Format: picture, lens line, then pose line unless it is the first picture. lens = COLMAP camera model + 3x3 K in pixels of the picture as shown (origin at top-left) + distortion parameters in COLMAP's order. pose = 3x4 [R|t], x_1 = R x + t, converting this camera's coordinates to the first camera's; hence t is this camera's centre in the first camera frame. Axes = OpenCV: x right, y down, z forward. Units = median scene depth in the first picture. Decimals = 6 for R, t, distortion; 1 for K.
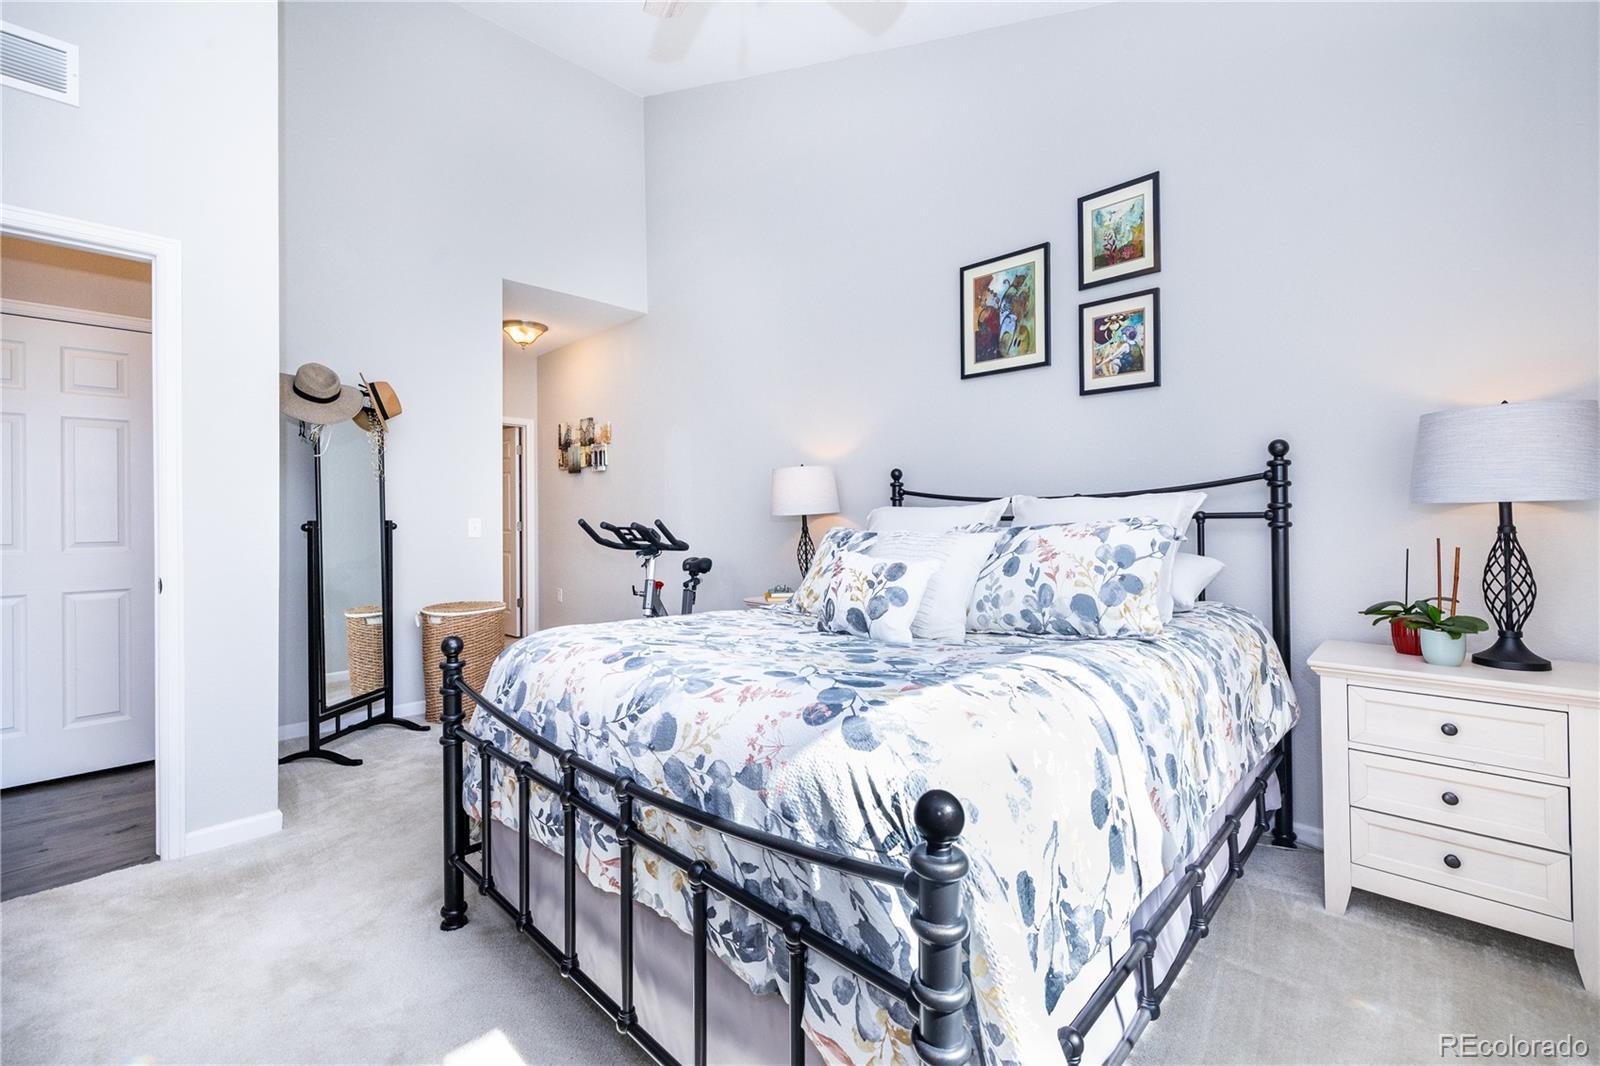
lens RADIAL K [[674.2, 0, 800.4], [0, 674.2, 527.0], [0, 0, 1]] dist [0.001098, 0.000708]
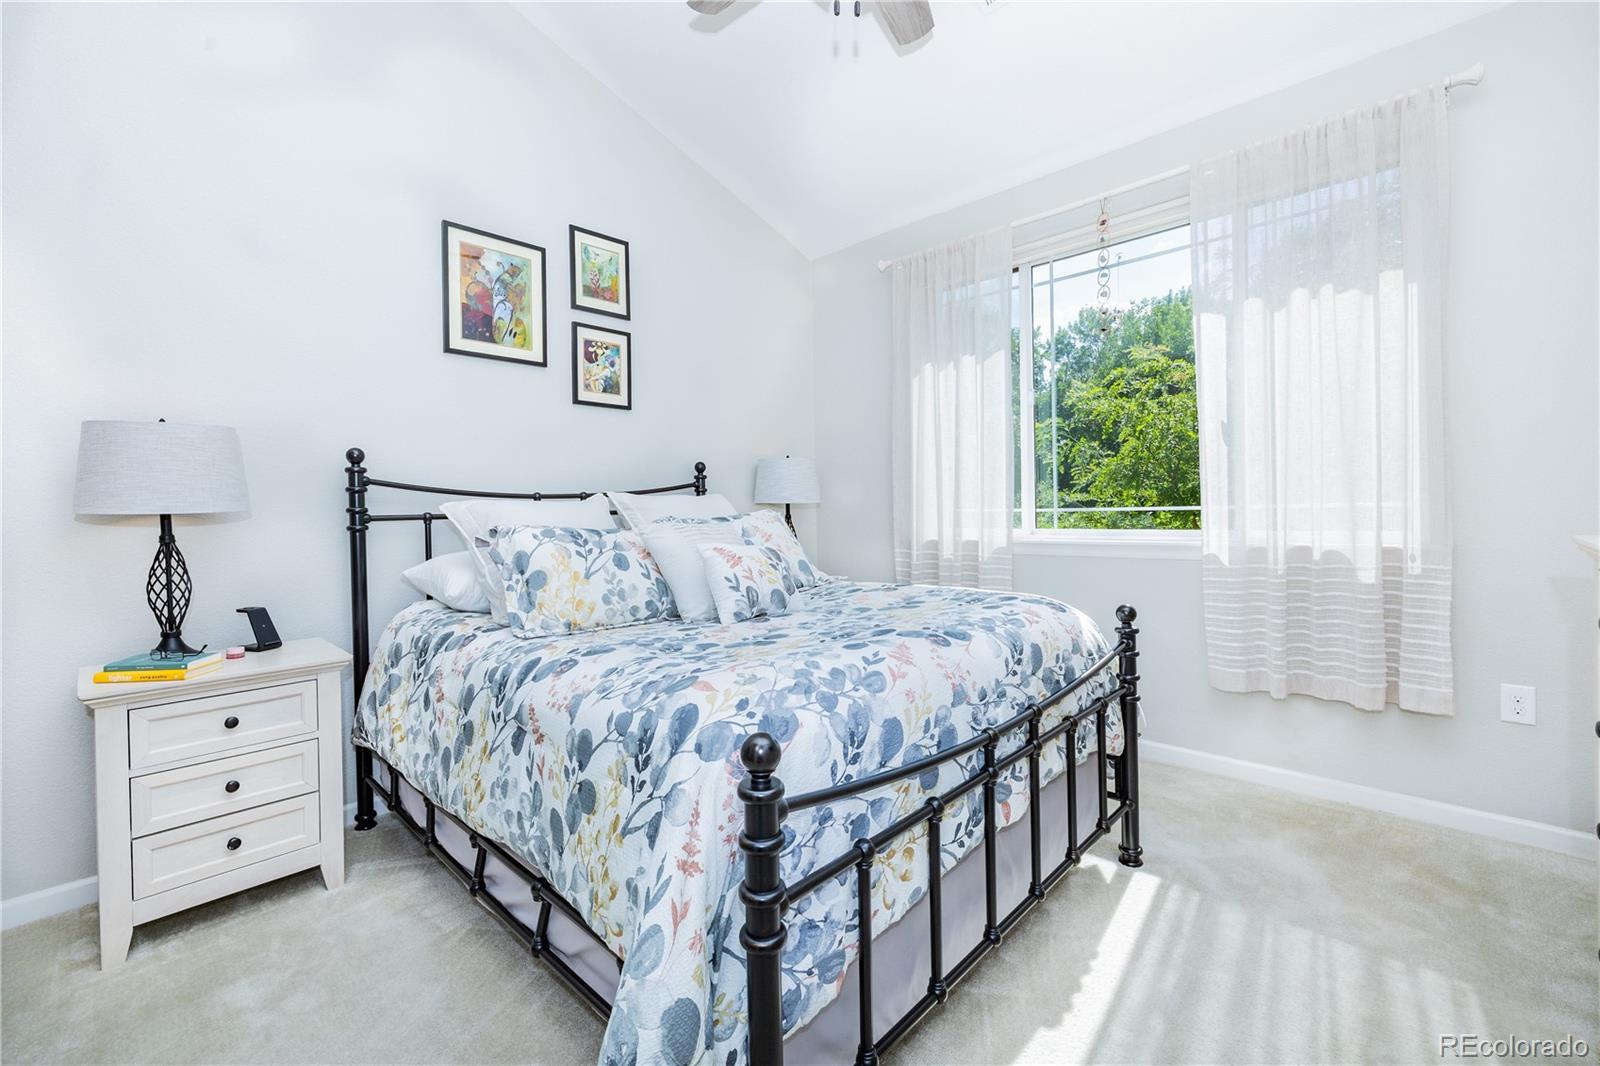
lens RADIAL K [[674.2, 0, 800.3], [0, 674.2, 516.8], [0, 0, 1]] dist [0.001098, 0.000708]
pose [[-0.007087, -0.006412, 0.999954, -0.675070], [0.027450, 0.999601, 0.006604, -0.006095], [-0.999598, 0.027495, -0.006908, 0.625402]]
